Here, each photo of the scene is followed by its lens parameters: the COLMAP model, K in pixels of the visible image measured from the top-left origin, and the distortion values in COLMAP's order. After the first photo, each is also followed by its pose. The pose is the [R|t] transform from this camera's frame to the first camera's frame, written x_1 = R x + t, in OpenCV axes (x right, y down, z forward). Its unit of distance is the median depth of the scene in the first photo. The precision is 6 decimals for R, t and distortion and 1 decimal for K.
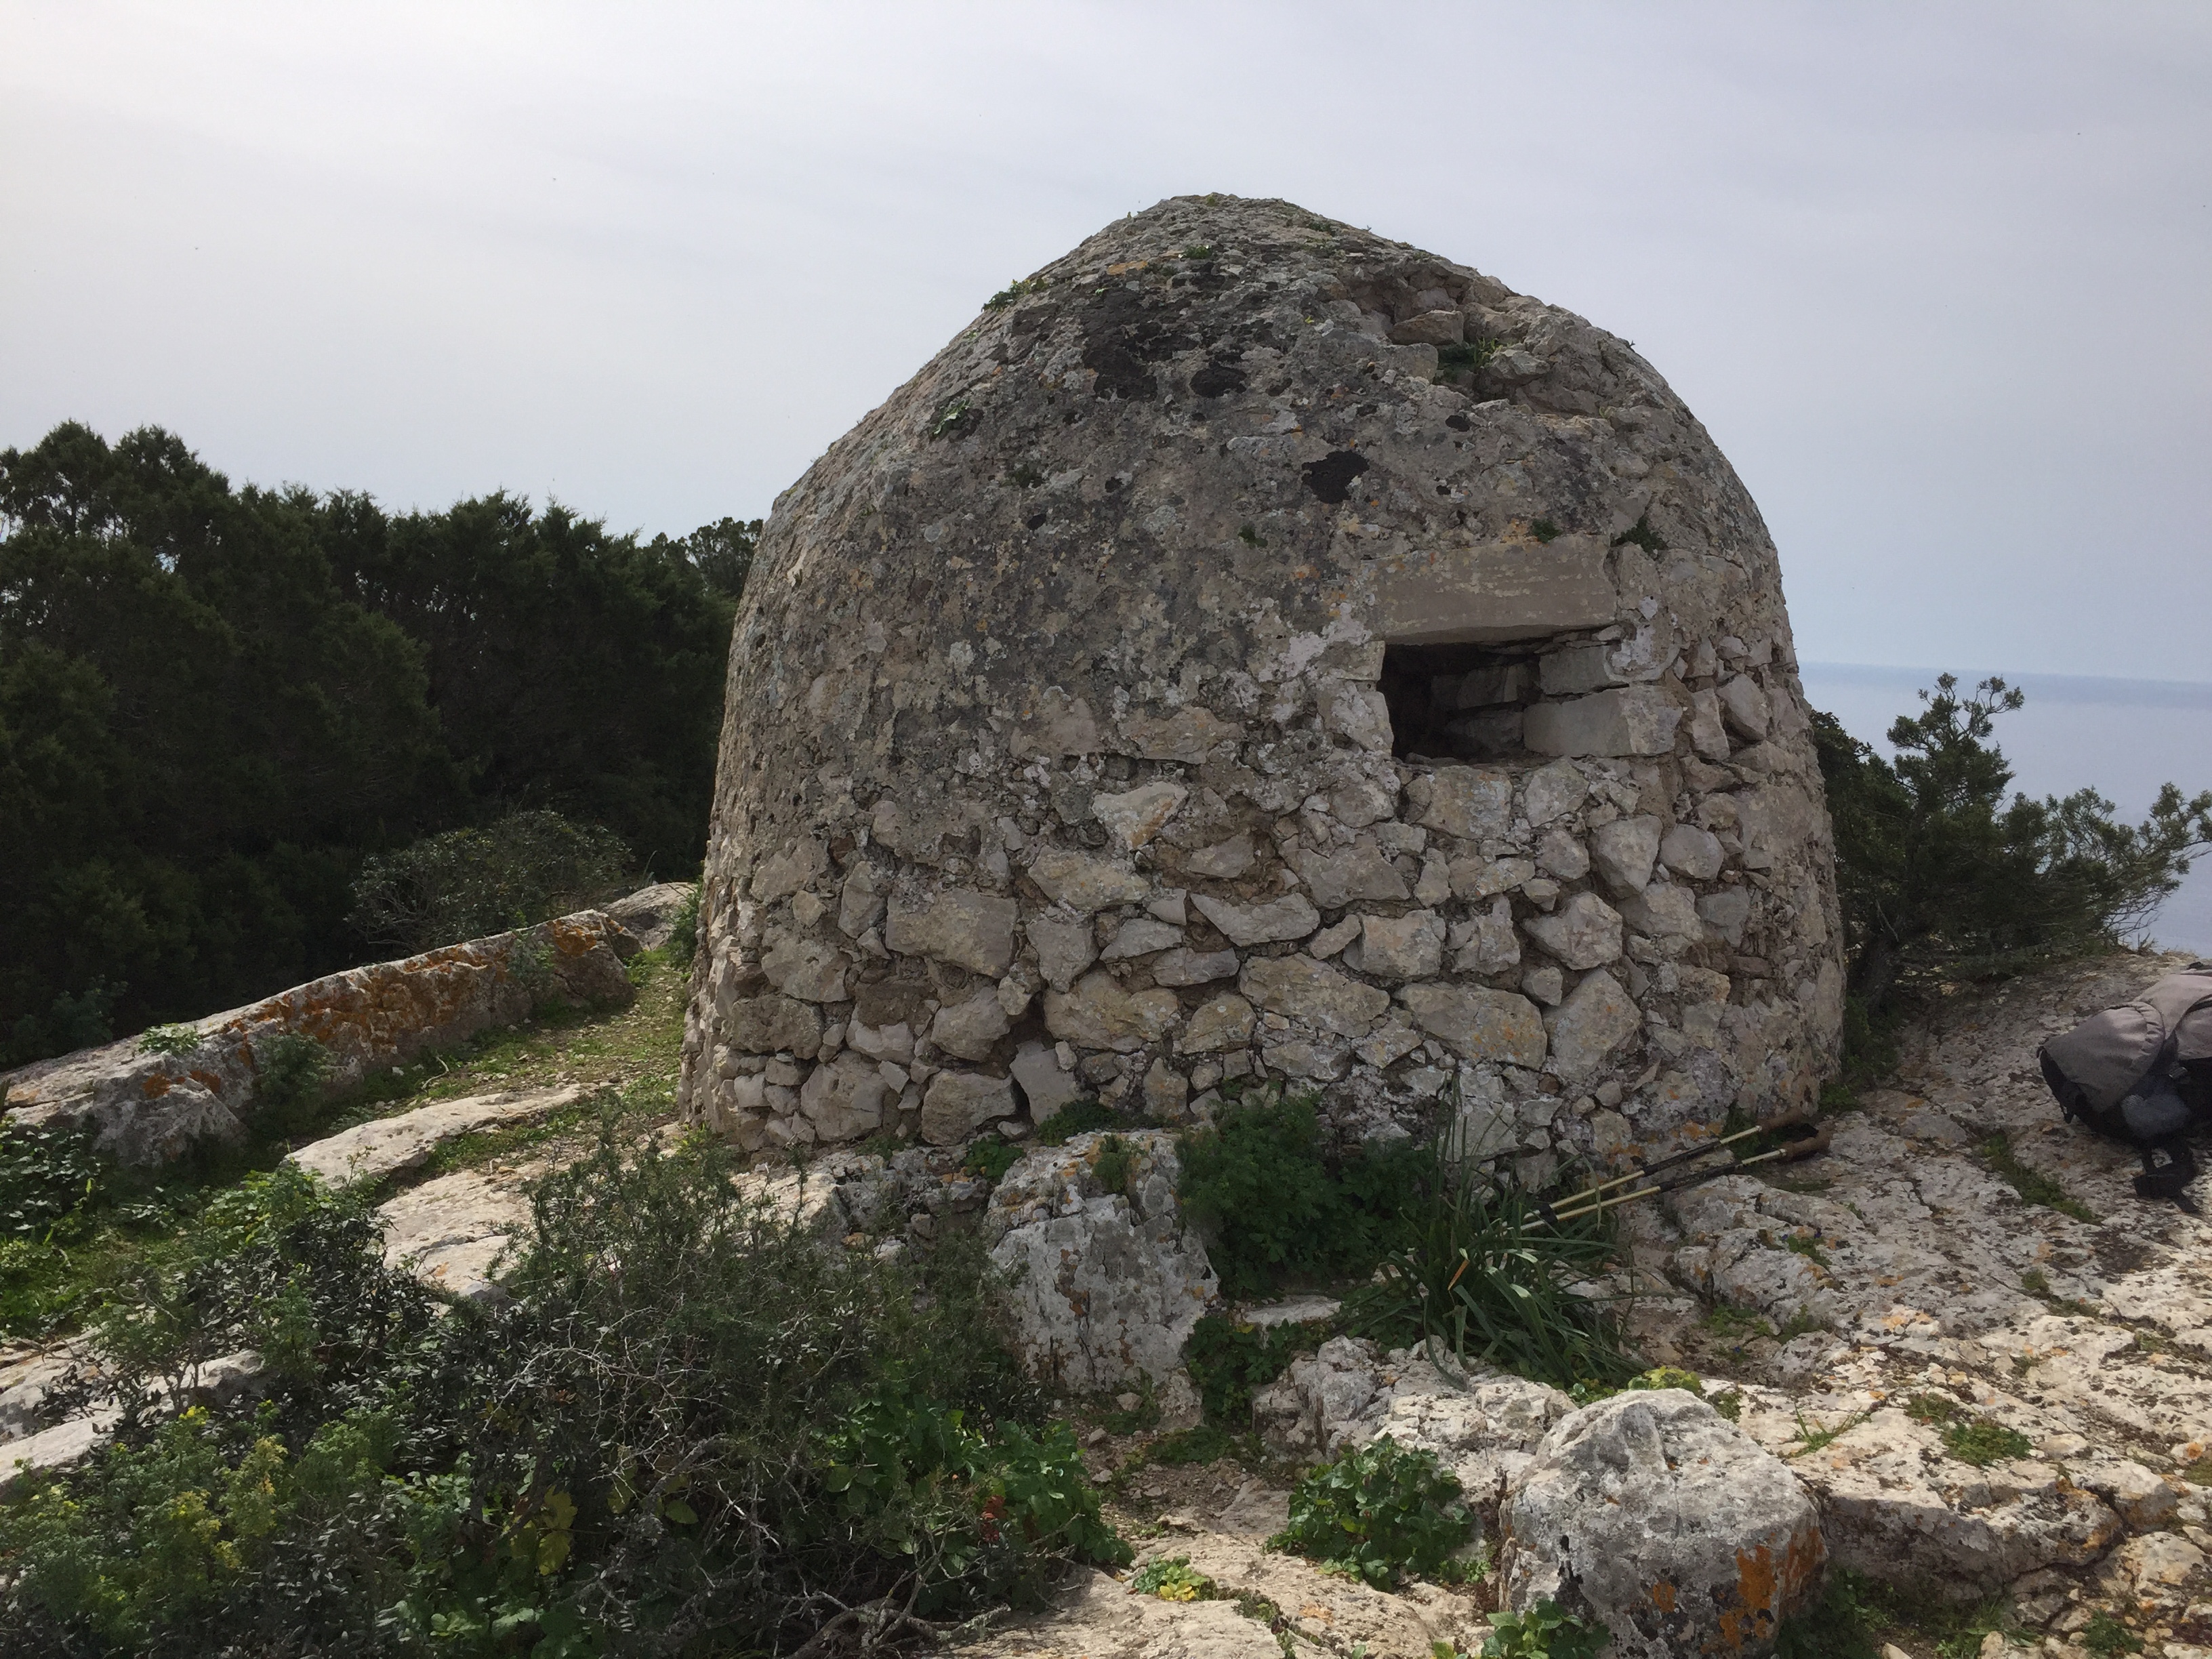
lens RADIAL K [[1832.6, 0, 1106.0], [0, 1832.6, 829.5], [0, 0, 1]] dist [0.063008, -0.079271]
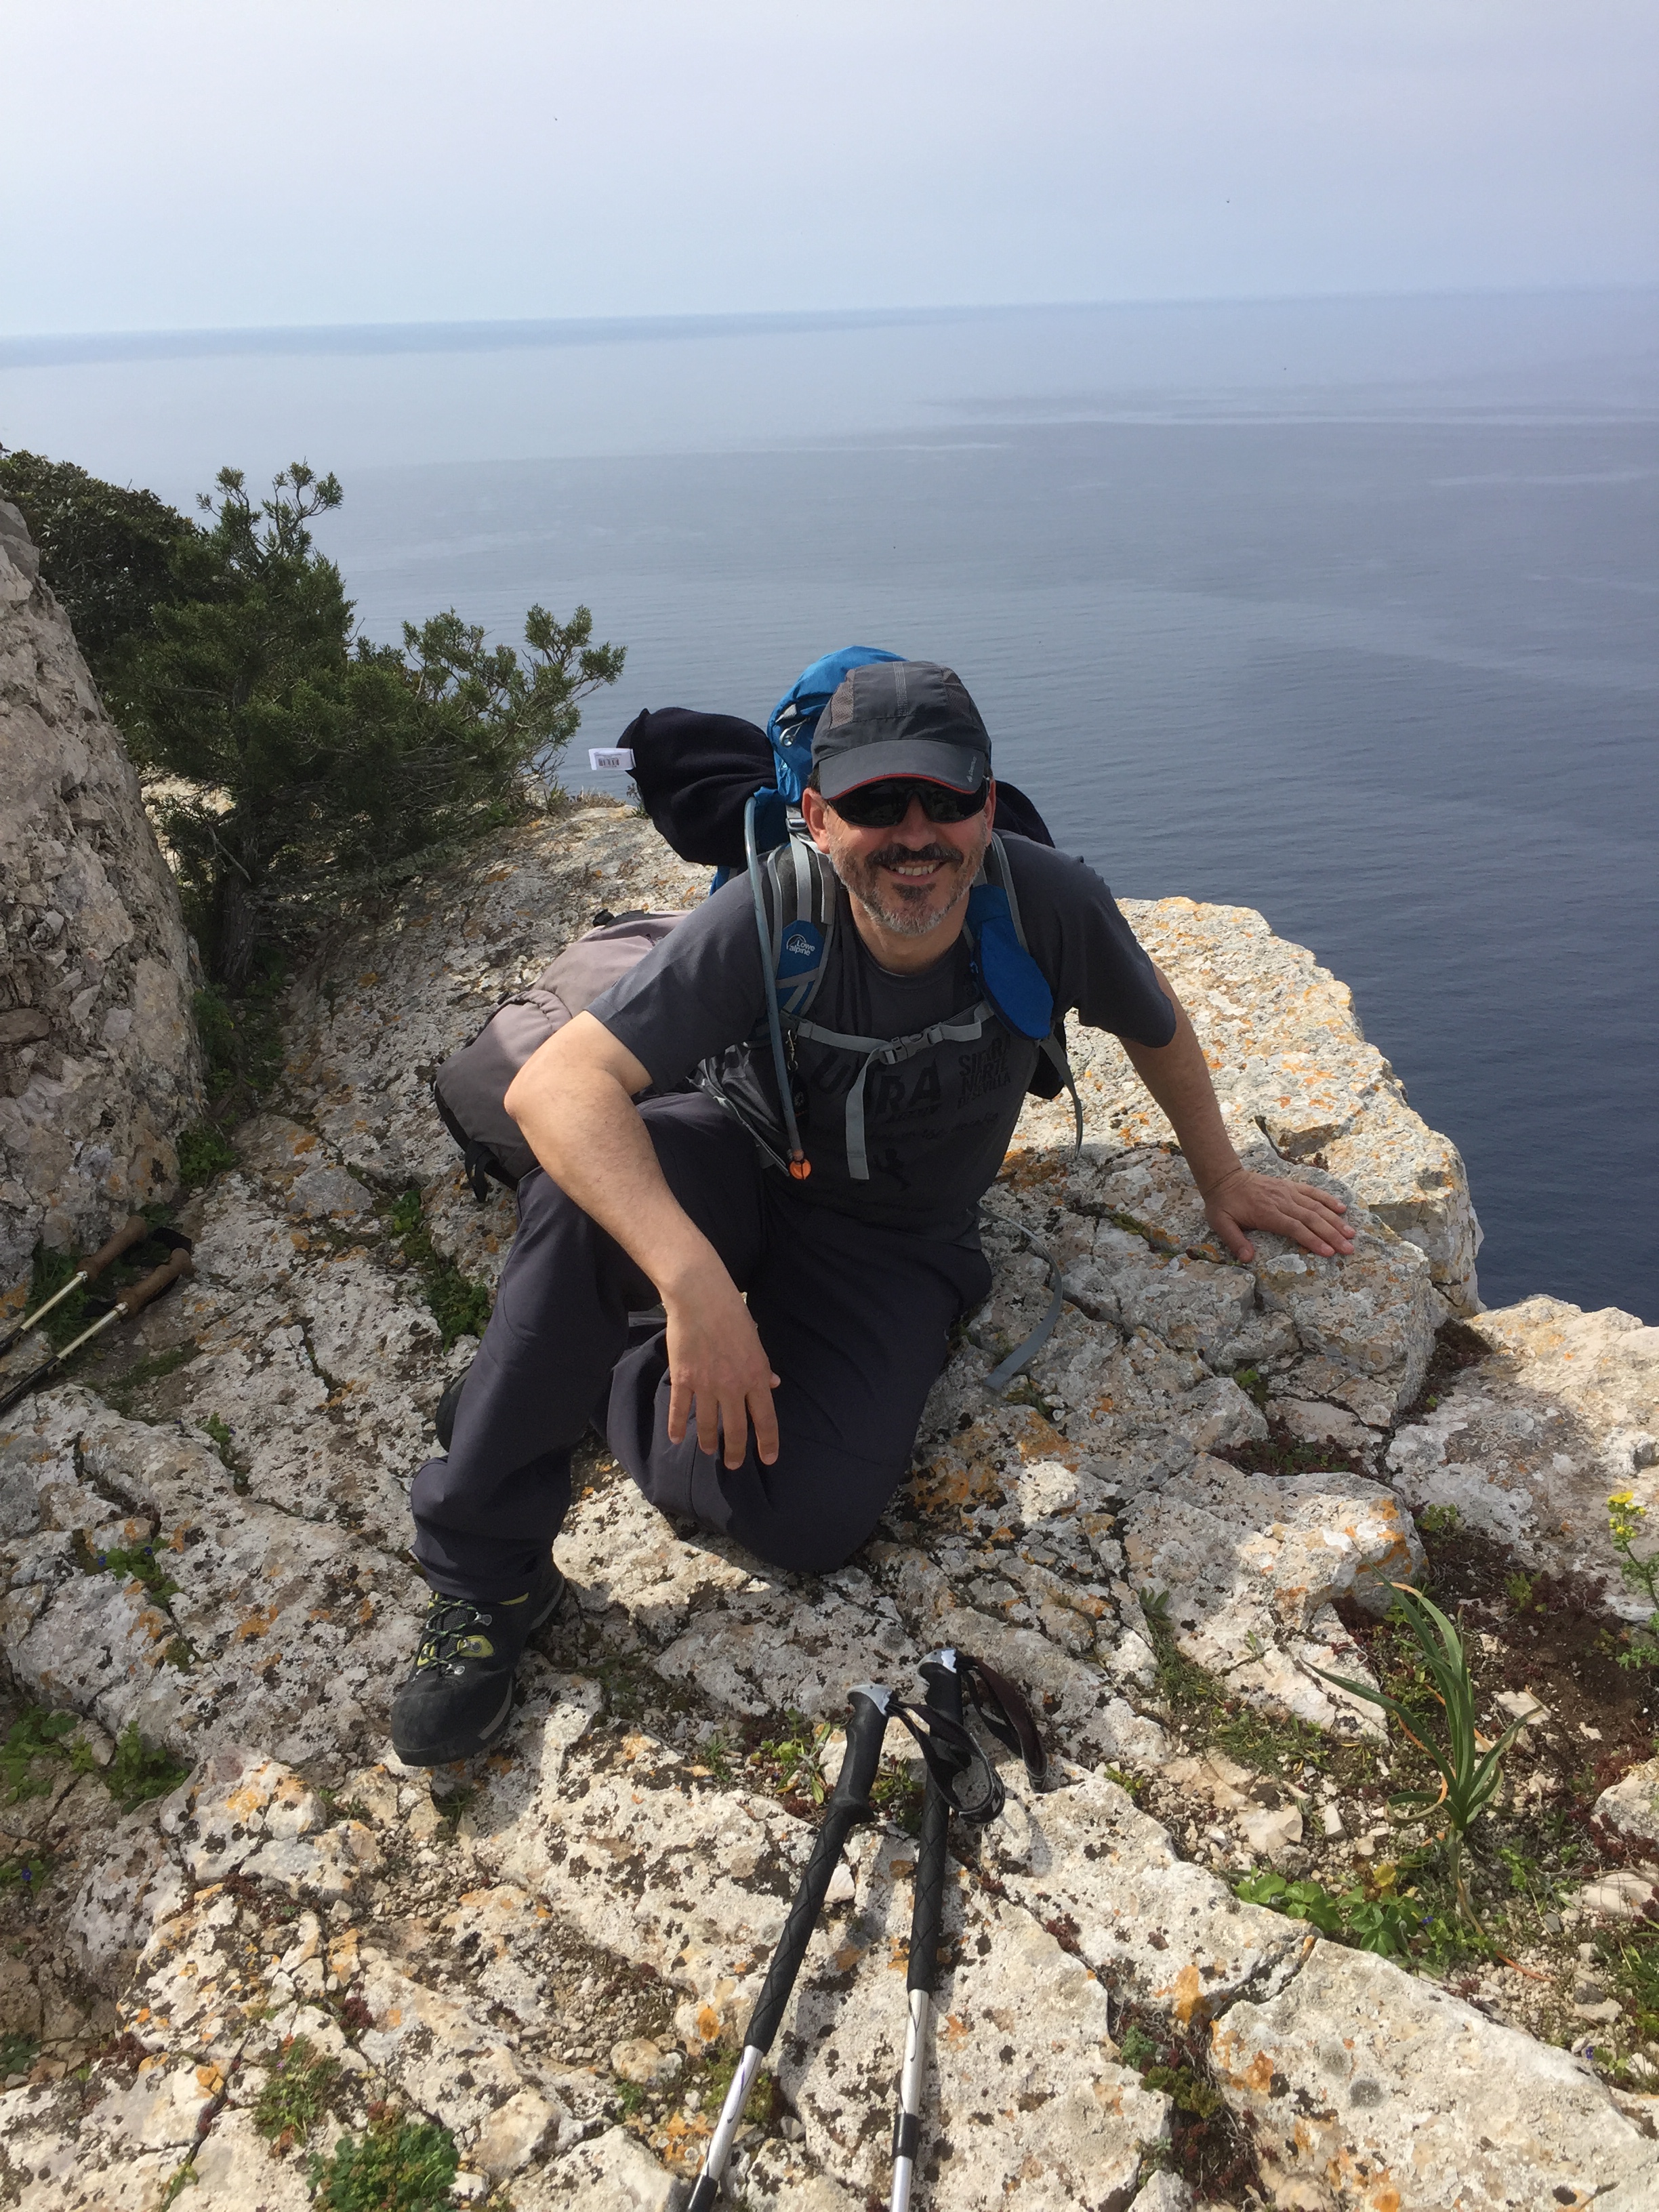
lens RADIAL K [[1832.6, 0, 768.2], [0, 1832.6, 1109.6], [0, 0, 1]] dist [0.063008, -0.079271]
pose [[0.811406, -0.306247, 0.497827, 0.257208], [0.142735, 0.929777, 0.339325, -0.084031], [-0.566786, -0.204273, 0.798139, 0.374541]]
